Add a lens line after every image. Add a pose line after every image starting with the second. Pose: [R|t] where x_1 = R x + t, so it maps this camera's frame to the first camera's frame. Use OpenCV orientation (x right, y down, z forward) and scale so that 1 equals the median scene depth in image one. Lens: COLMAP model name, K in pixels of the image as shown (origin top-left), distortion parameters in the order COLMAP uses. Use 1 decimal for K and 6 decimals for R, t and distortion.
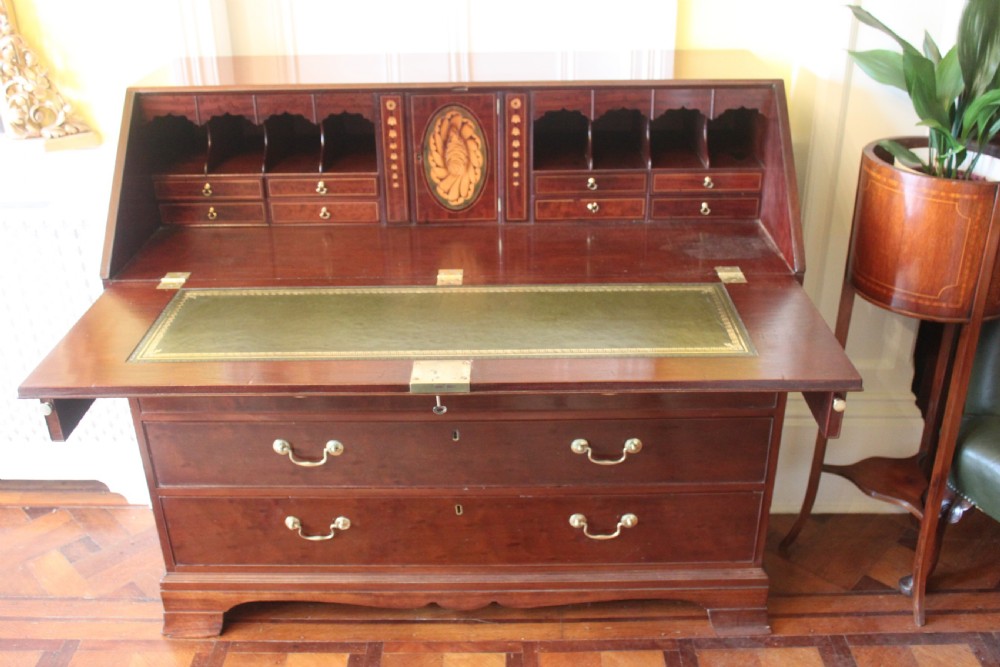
lens RADIAL K [[1010.0, 0, 496.6], [0, 1010.0, 330.3], [0, 0, 1]] dist [-0.102402, 0.000000]
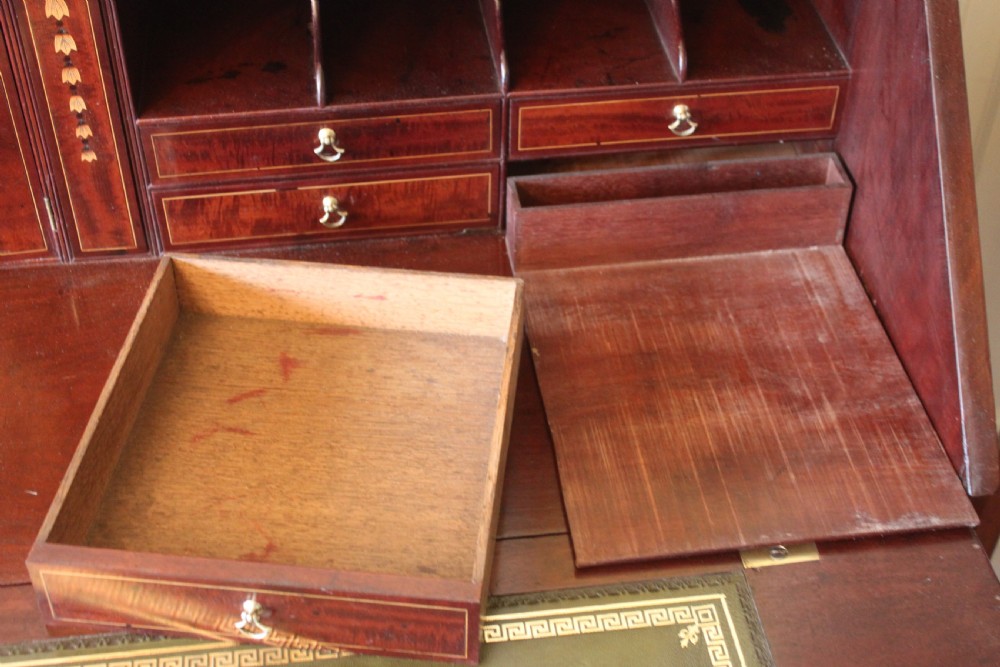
lens RADIAL K [[1514.3, 0, 505.6], [0, 1514.3, 363.2], [0, 0, 1]] dist [-0.016931, 0.000000]
pose [[0.991140, -0.072607, 0.111219, 0.091551], [0.038680, 0.958852, 0.281259, -0.211151], [-0.127064, -0.274465, 0.953165, 0.505551]]
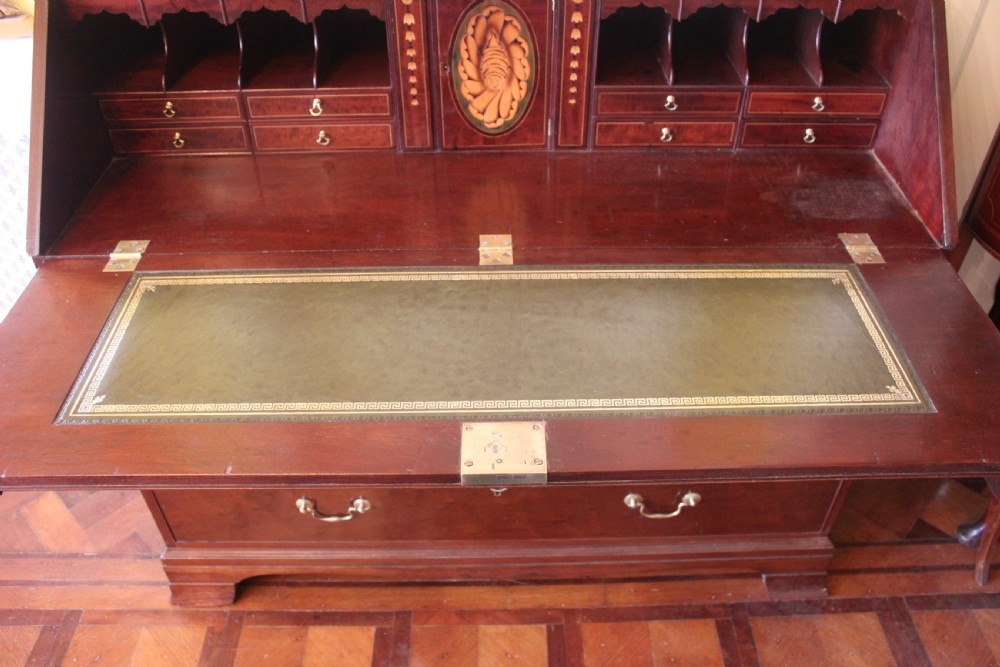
lens RADIAL K [[862.0, 0, 504.4], [0, 862.0, 355.2], [0, 0, 1]] dist [-0.162425, 0.128116]
pose [[0.999617, -0.006758, 0.026821, -0.050727], [-0.000497, 0.965152, 0.261688, -0.127514], [-0.027655, -0.261601, 0.964780, 0.326561]]
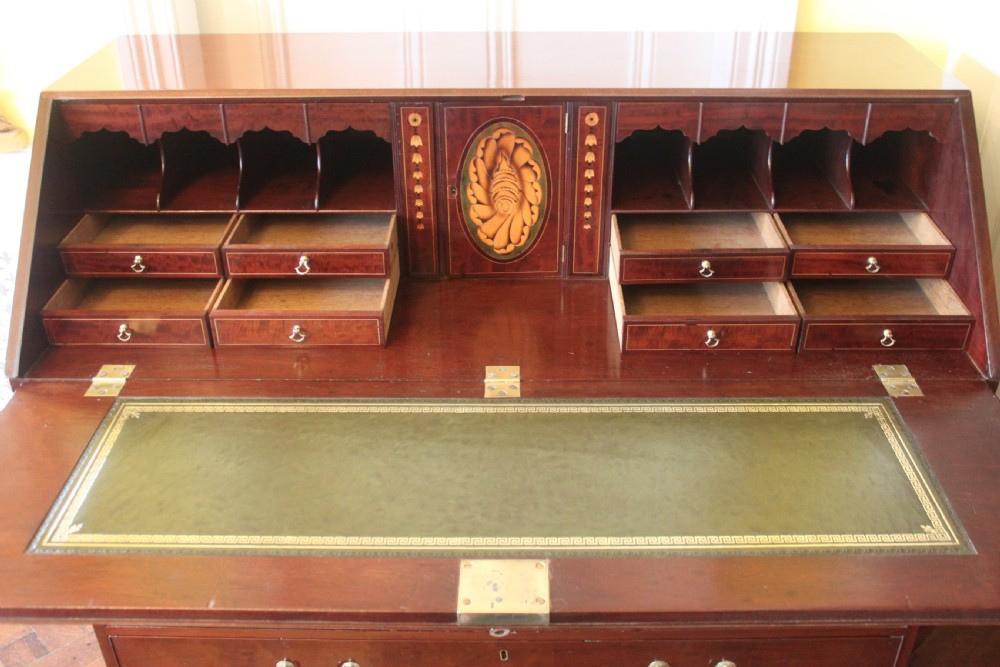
lens RADIAL K [[1010.0, 0, 500.9], [0, 1010.0, 338.0], [0, 0, 1]] dist [-0.102402, 0.000000]
pose [[0.999973, 0.007073, 0.002016, -0.043349], [-0.007223, 0.996105, 0.087881, -0.128224], [-0.001387, -0.087893, 0.996129, 0.270553]]
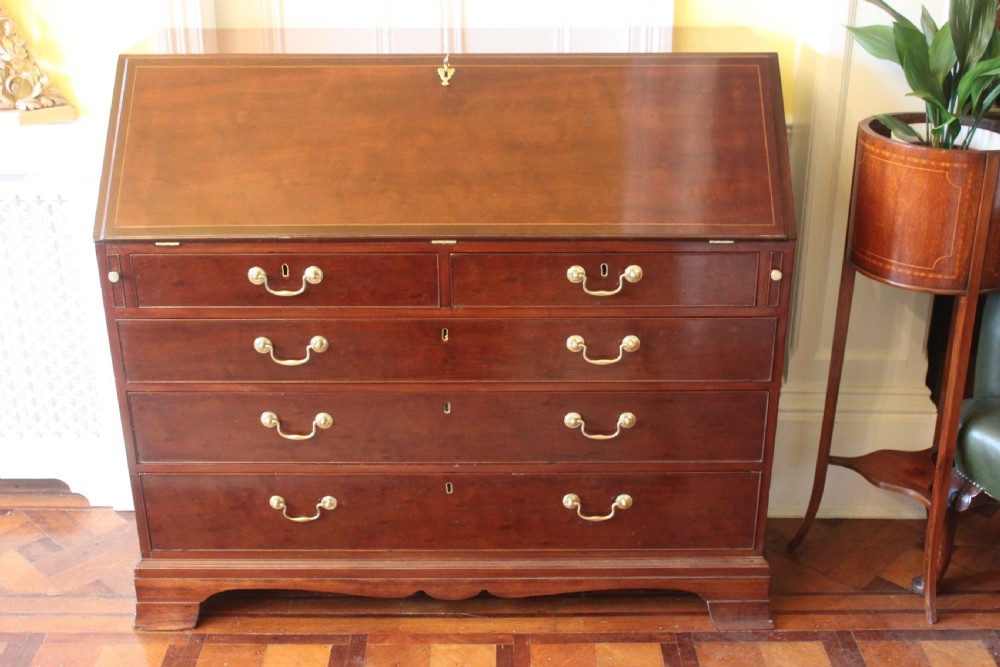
lens RADIAL K [[1261.1, 0, 494.2], [0, 1261.1, 330.3], [0, 0, 1]] dist [-0.096388, 0.000000]
pose [[0.999936, 0.008199, 0.007802, -0.004617], [-0.007759, 0.998467, -0.054798, 0.092814], [-0.008239, 0.054734, 0.998467, -0.225830]]
